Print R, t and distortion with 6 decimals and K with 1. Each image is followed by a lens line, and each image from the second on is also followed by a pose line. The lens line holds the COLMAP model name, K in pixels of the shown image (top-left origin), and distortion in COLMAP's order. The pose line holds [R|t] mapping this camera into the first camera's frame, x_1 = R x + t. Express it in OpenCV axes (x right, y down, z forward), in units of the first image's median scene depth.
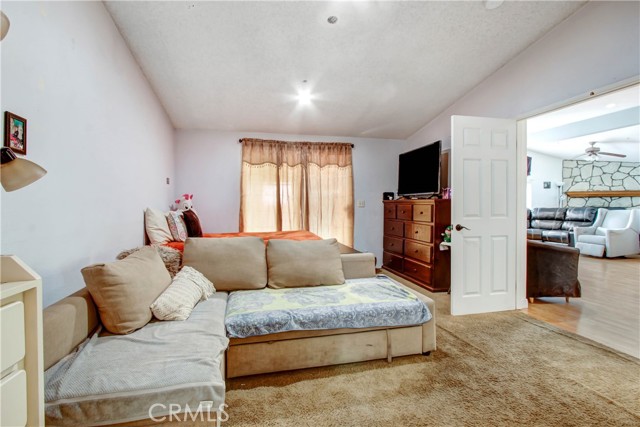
lens RADIAL K [[300.3, 0, 320.0], [0, 300.3, 213.5], [0, 0, 1]] dist [-0.000857, 0.000034]
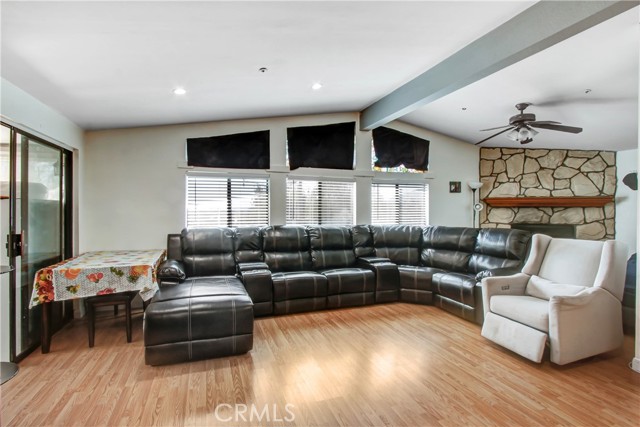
lens RADIAL K [[294.8, 0, 303.4], [0, 294.8, 215.1], [0, 0, 1]] dist [-0.001113, -0.000268]
pose [[0.996636, 0.003239, 0.081889, 0.443817], [-0.002603, 0.999966, -0.007884, -0.035324], [-0.081912, 0.007644, 0.996610, 0.474070]]
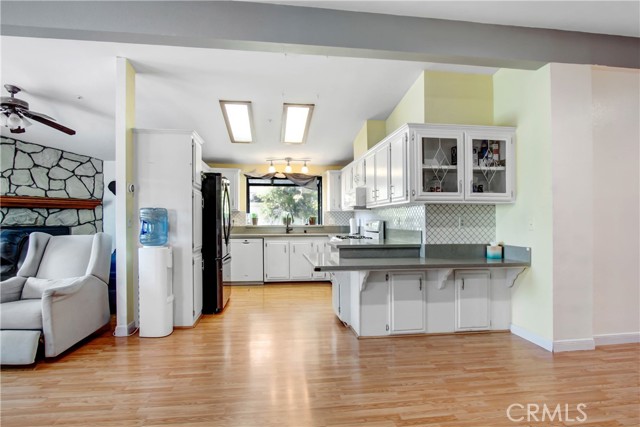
lens RADIAL K [[334.8, 0, 320.0], [0, 334.8, 213.5], [0, 0, 1]] dist [-0.000094, -0.000493]
pose [[0.100991, 0.013597, 0.994794, 0.413221], [0.029182, 0.999436, -0.016622, -0.020745], [-0.994459, 0.030709, 0.100537, 0.447814]]
